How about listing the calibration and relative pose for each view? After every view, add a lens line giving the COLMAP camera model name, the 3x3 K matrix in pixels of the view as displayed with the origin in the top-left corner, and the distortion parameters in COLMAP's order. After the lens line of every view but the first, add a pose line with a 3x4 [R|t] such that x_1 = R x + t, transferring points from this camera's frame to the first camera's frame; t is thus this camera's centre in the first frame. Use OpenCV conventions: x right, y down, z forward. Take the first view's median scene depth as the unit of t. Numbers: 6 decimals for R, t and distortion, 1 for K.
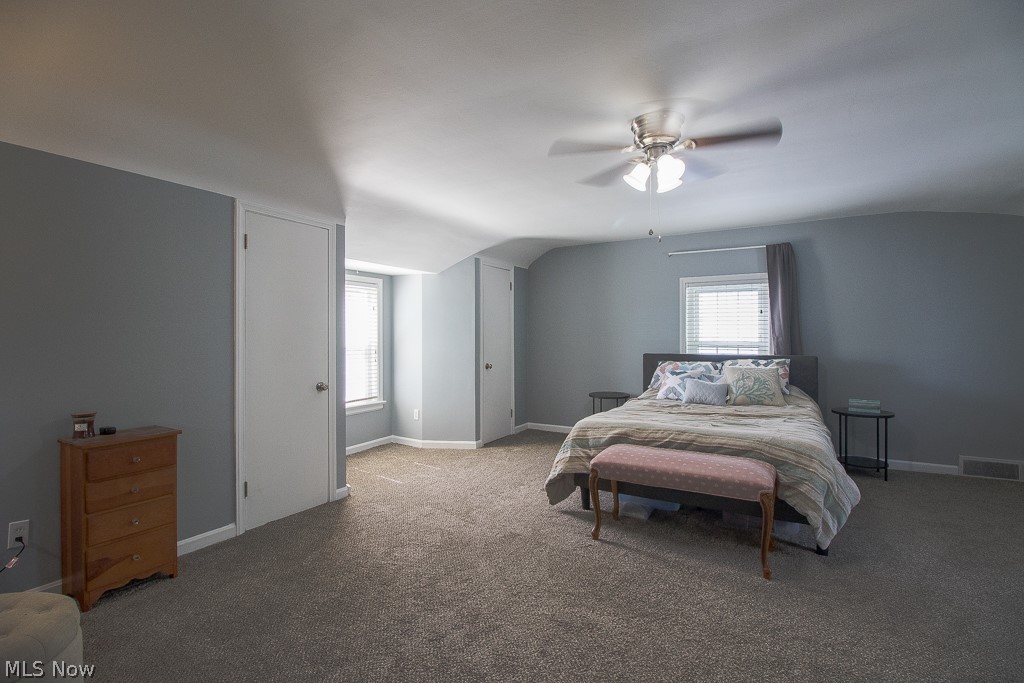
lens RADIAL K [[473.4, 0, 513.6], [0, 473.4, 334.6], [0, 0, 1]] dist [0.000423, -0.013393]
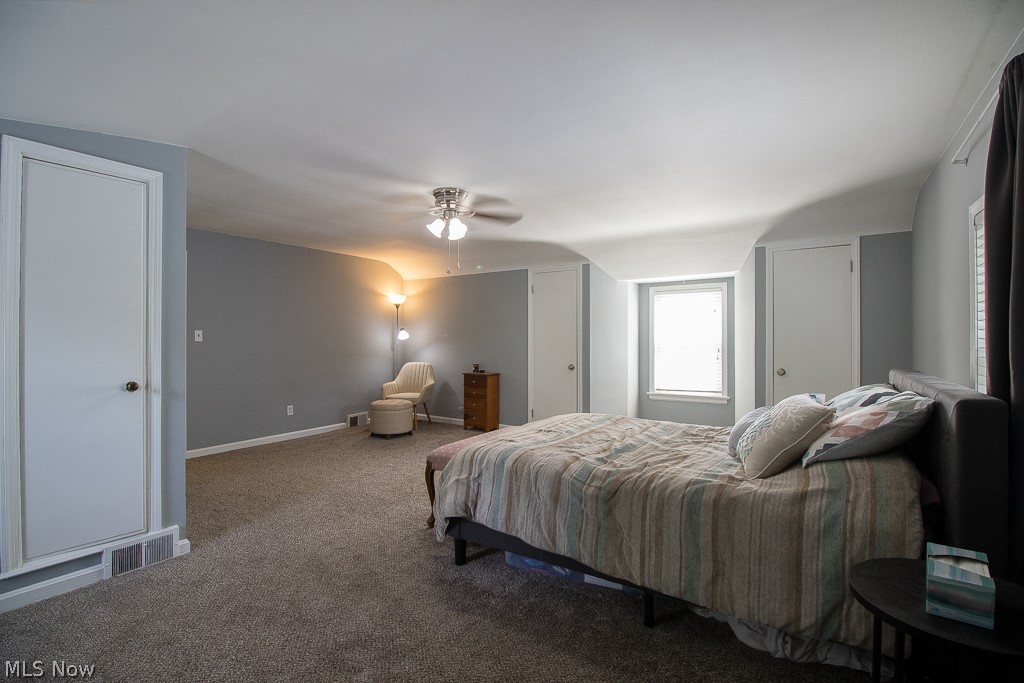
lens RADIAL K [[473.4, 0, 513.6], [0, 473.4, 334.6], [0, 0, 1]] dist [0.000423, -0.013393]
pose [[-0.055233, -0.001126, -0.998473, 1.438612], [0.003885, 0.999992, -0.001343, -0.000831], [0.998466, -0.003953, -0.055228, 1.038186]]
